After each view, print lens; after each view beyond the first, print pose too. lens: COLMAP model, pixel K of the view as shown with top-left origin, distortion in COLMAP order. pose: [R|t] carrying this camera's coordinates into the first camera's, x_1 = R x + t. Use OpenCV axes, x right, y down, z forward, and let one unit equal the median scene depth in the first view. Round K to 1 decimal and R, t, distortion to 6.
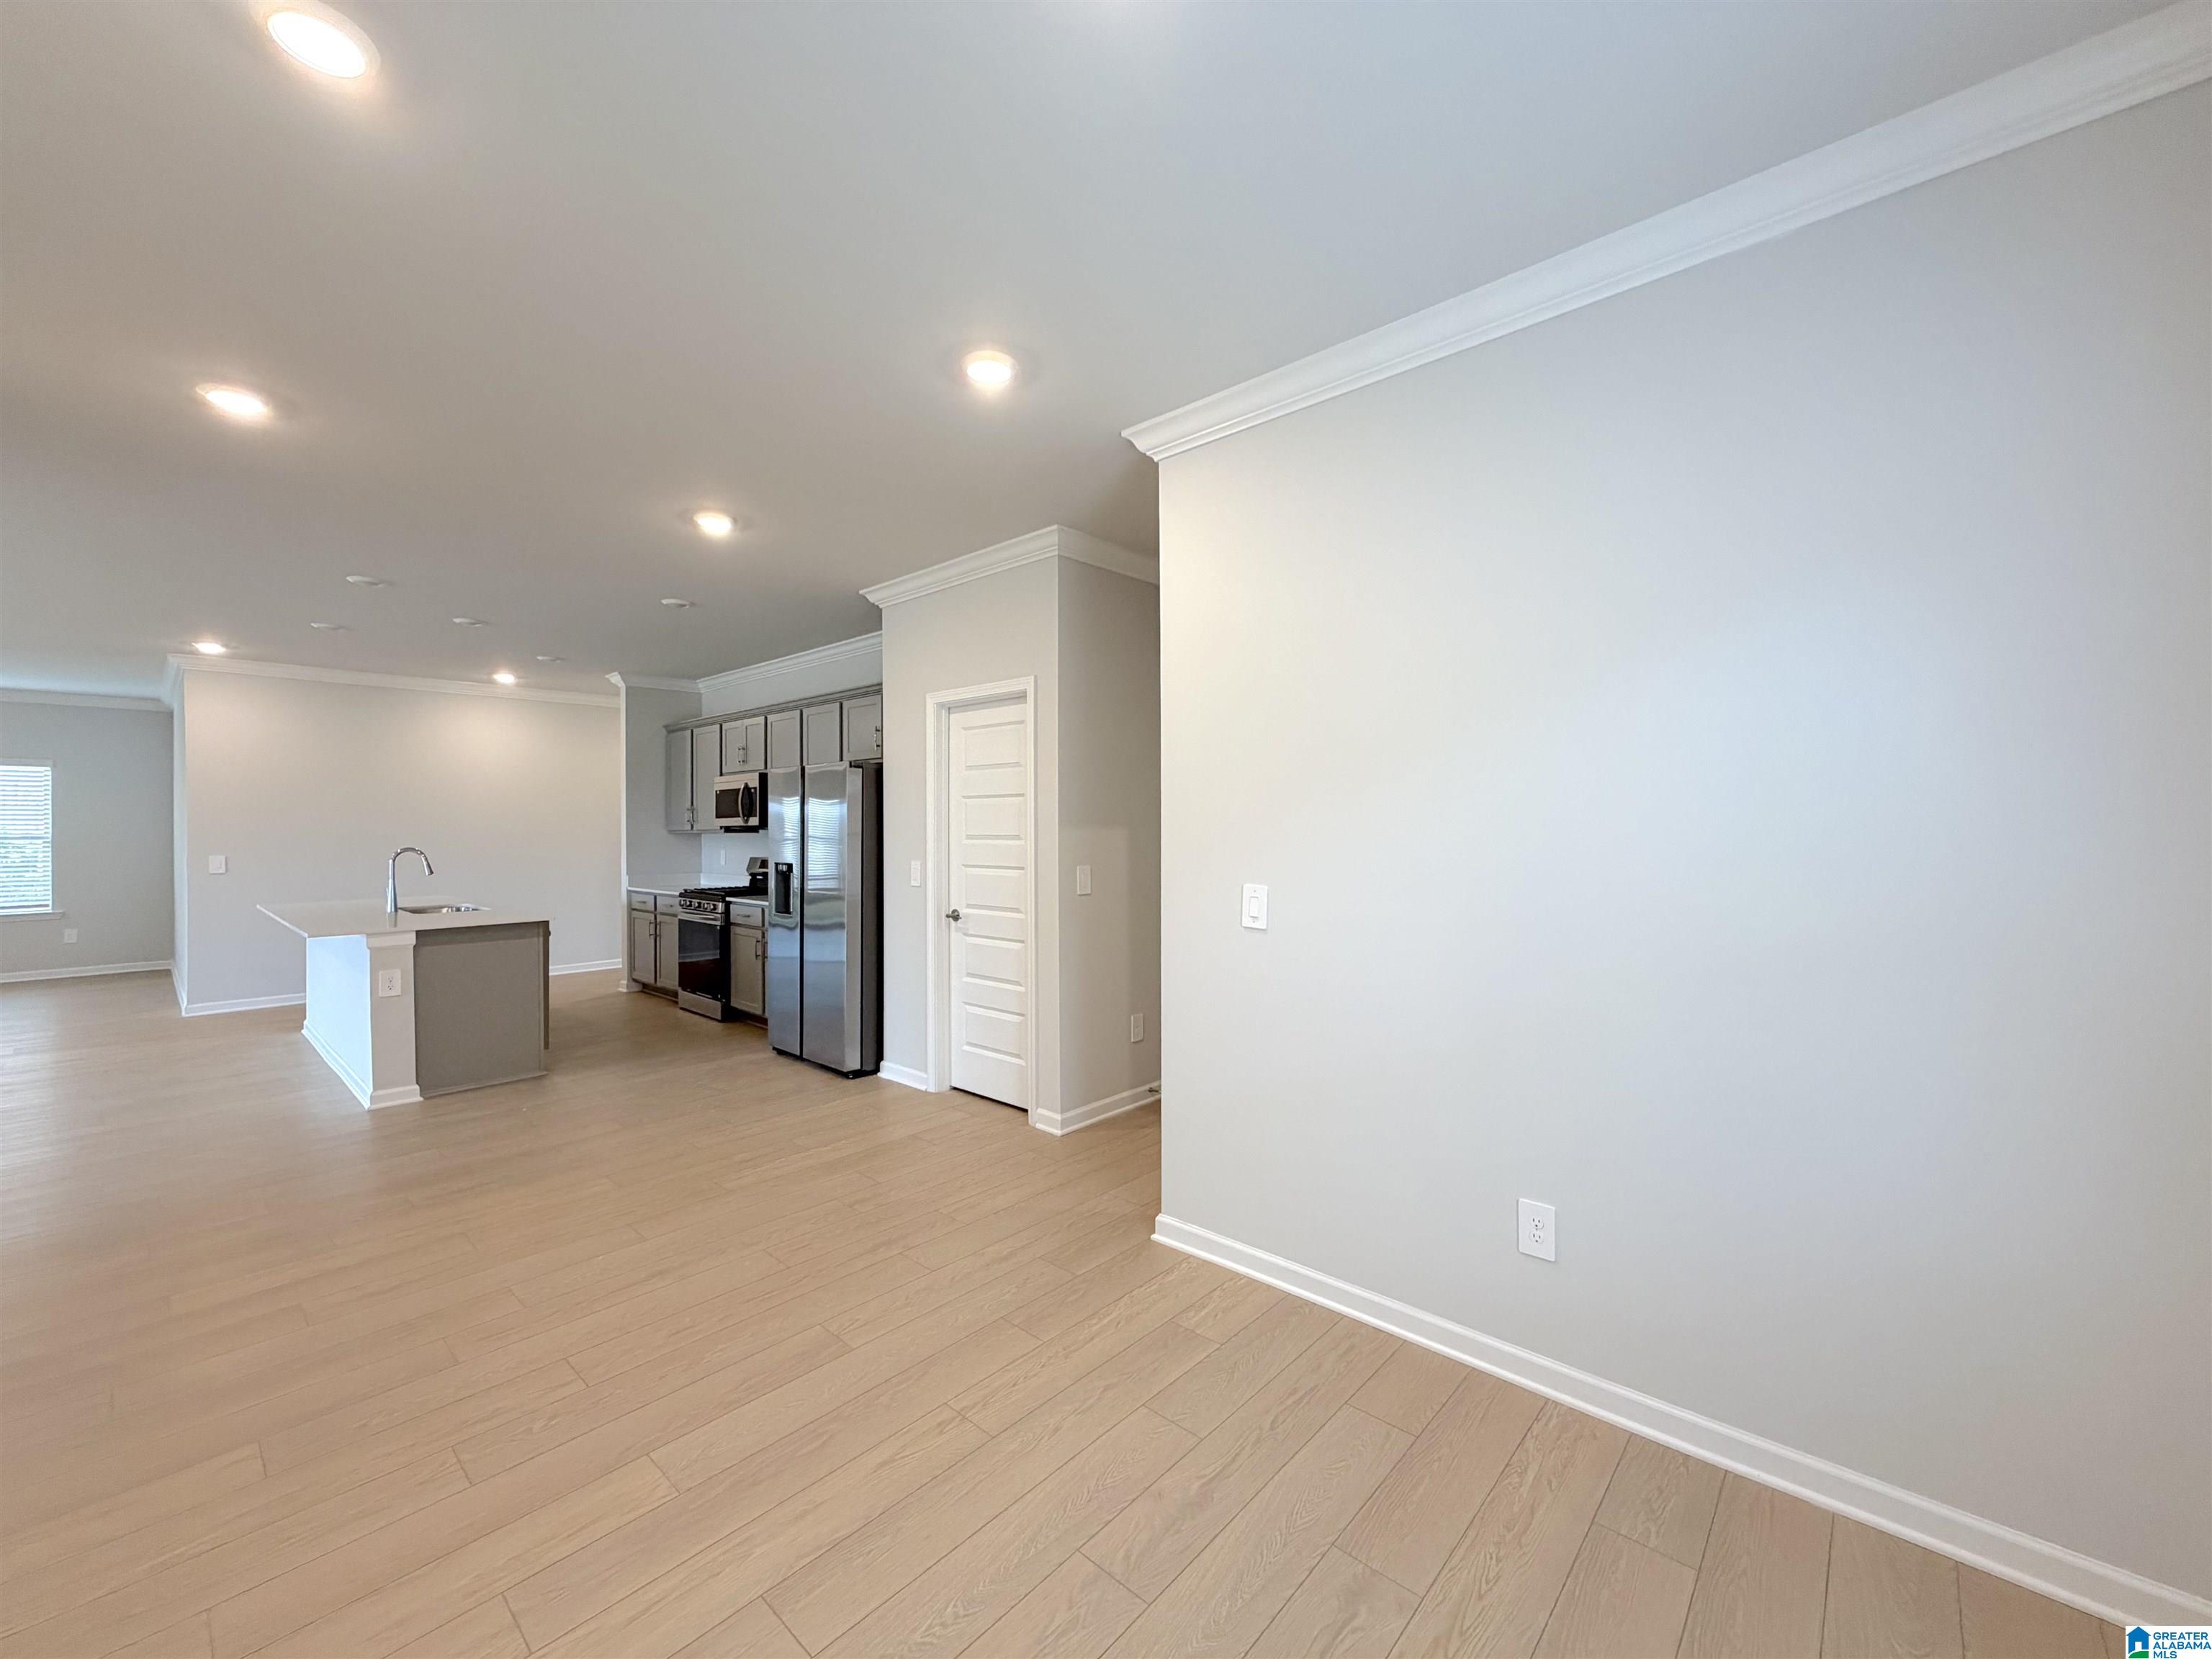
lens RADIAL K [[880.9, 0, 1095.5], [0, 880.9, 831.3], [0, 0, 1]] dist [-0.001949, -0.000125]
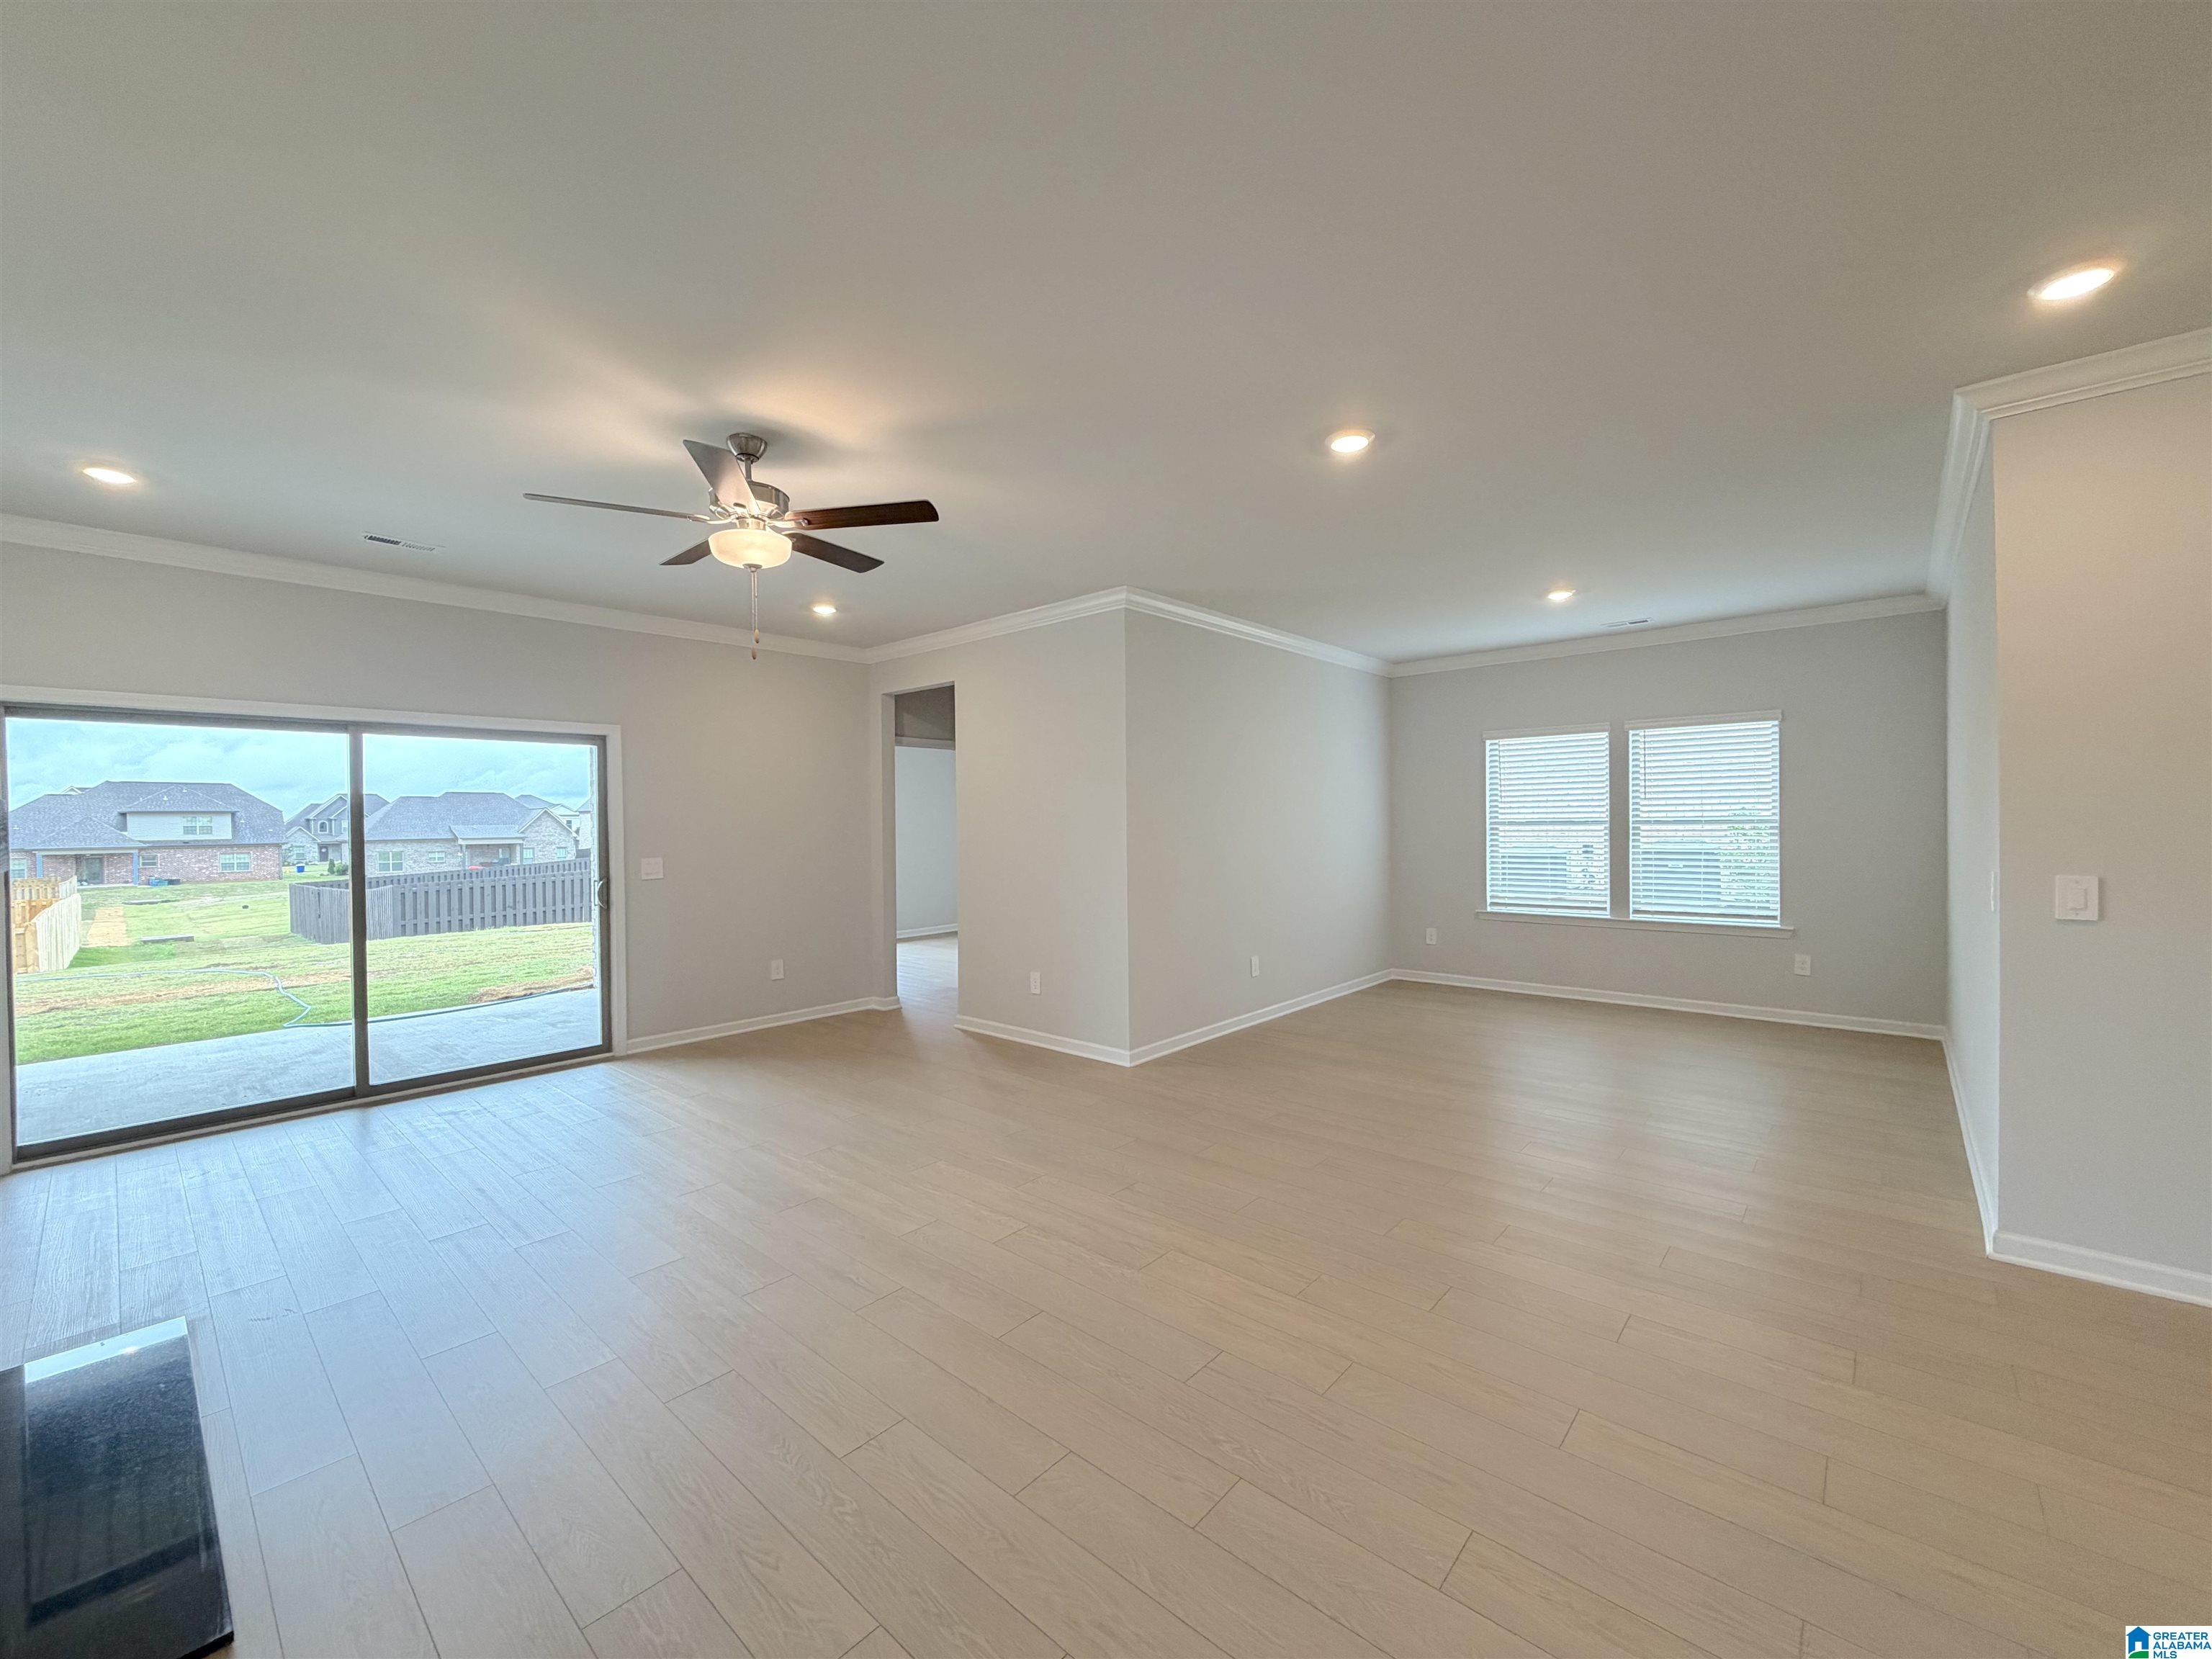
lens RADIAL K [[881.7, 0, 1094.4], [0, 881.7, 827.5], [0, 0, 1]] dist [0.000557, 0.000268]
pose [[0.007425, 0.015397, -0.999854, -0.854770], [0.005491, 0.999866, 0.015438, -0.003890], [0.999957, -0.005605, 0.007339, 0.783074]]
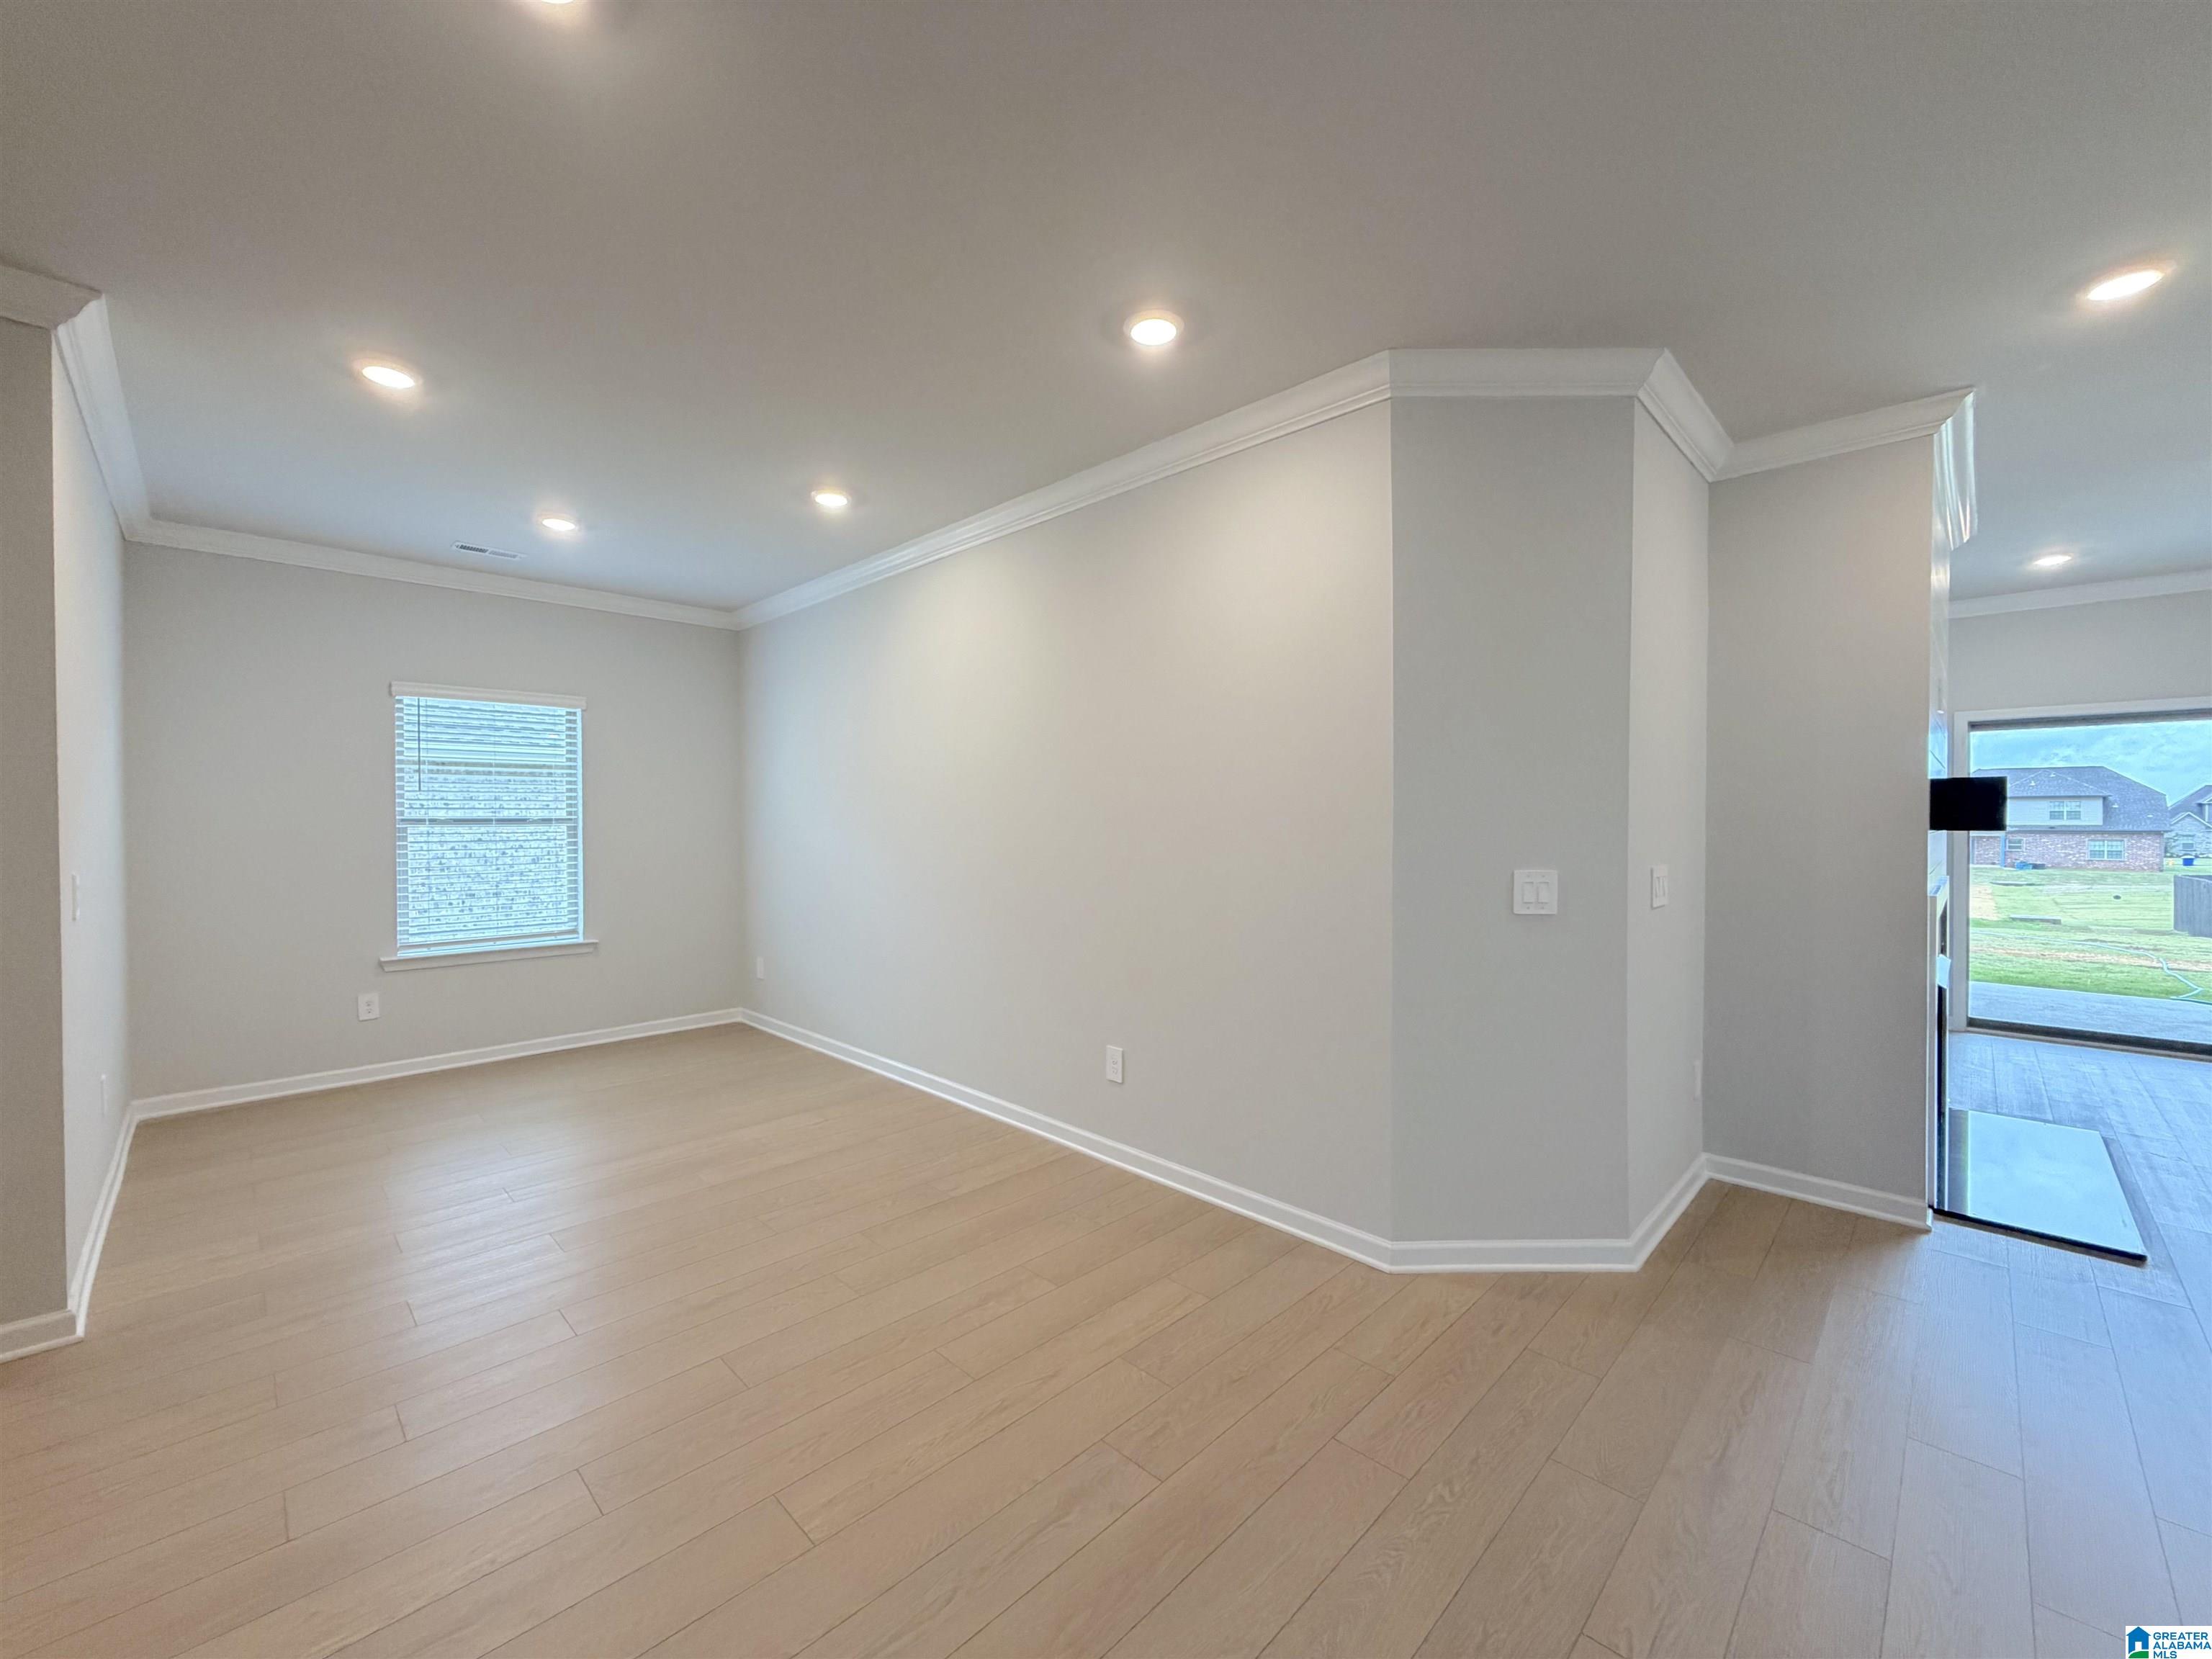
lens RADIAL K [[881.7, 0, 1094.4], [0, 881.7, 827.5], [0, 0, 1]] dist [0.000557, 0.000268]
pose [[-0.998877, 0.008627, 0.046577, -0.539514], [0.009399, 0.999822, 0.016376, 0.001677], [-0.046427, 0.016796, -0.998780, 1.053372]]
